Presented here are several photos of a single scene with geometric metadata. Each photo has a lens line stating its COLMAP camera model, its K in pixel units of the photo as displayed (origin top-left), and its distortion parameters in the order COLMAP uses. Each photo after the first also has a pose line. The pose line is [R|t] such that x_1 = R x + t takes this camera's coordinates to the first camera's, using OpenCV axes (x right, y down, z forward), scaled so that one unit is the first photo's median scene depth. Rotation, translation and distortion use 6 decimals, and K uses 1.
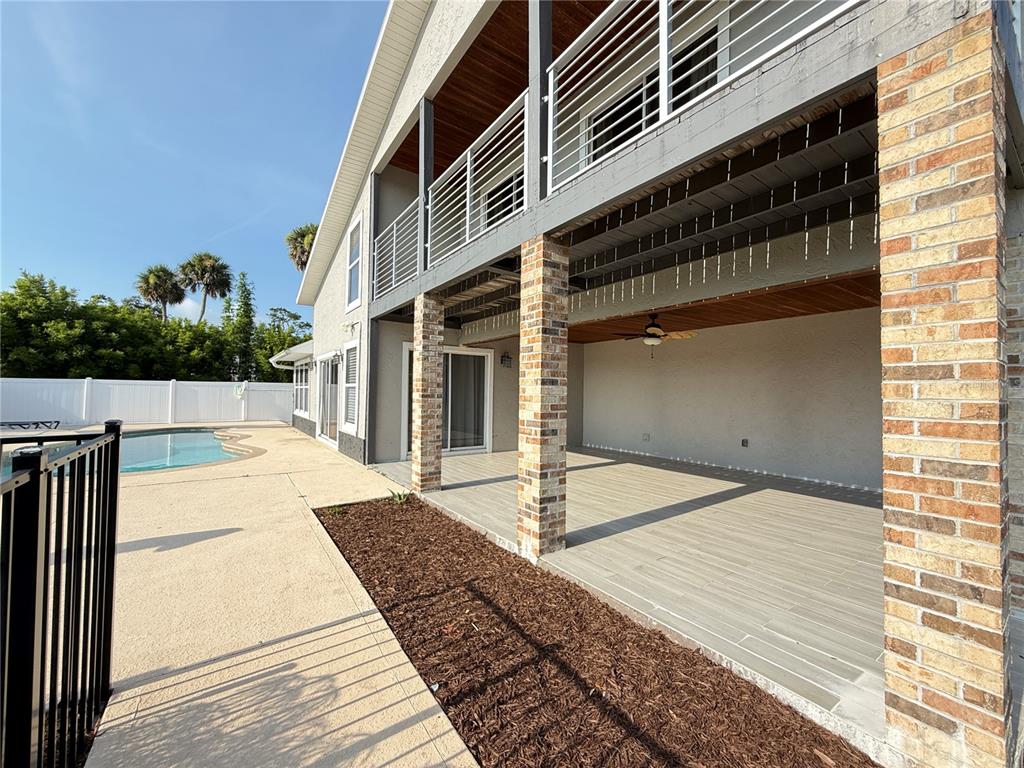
lens RADIAL K [[407.8, 0, 509.0], [0, 407.8, 383.5], [0, 0, 1]] dist [0.000874, 0.000134]
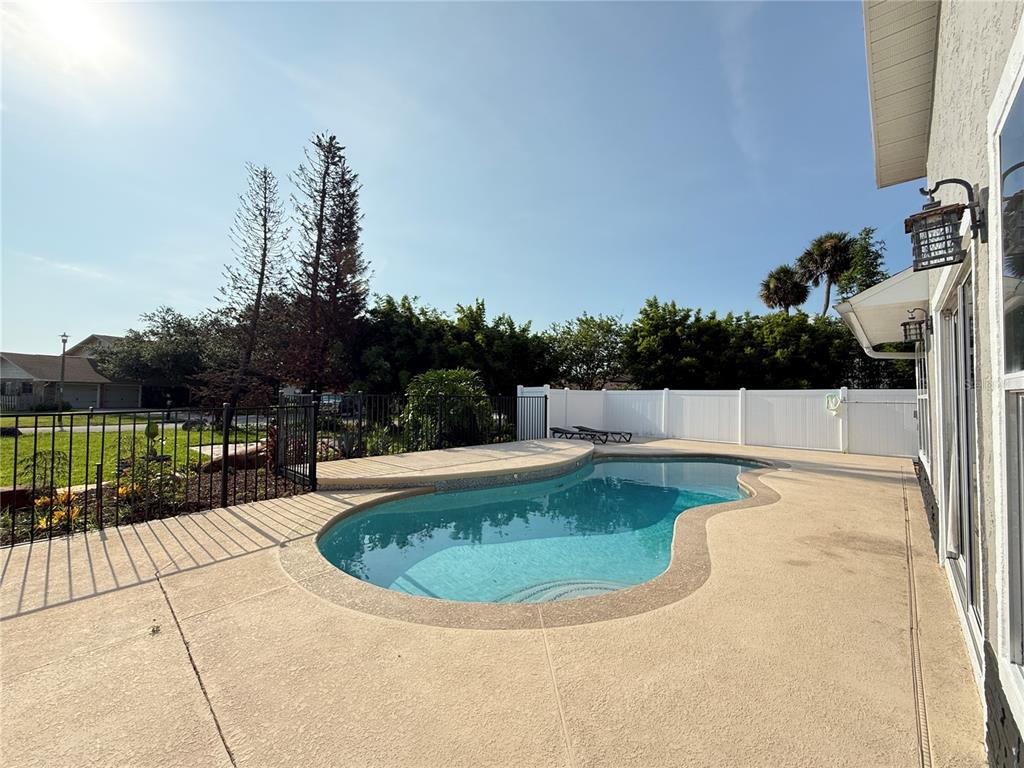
lens RADIAL K [[407.8, 0, 509.0], [0, 407.8, 383.5], [0, 0, 1]] dist [0.000874, 0.000134]
pose [[0.212836, -0.032661, -0.976542, -0.087118], [0.010971, 0.999458, -0.031036, 0.000259], [0.977026, -0.004109, 0.213079, 0.202565]]
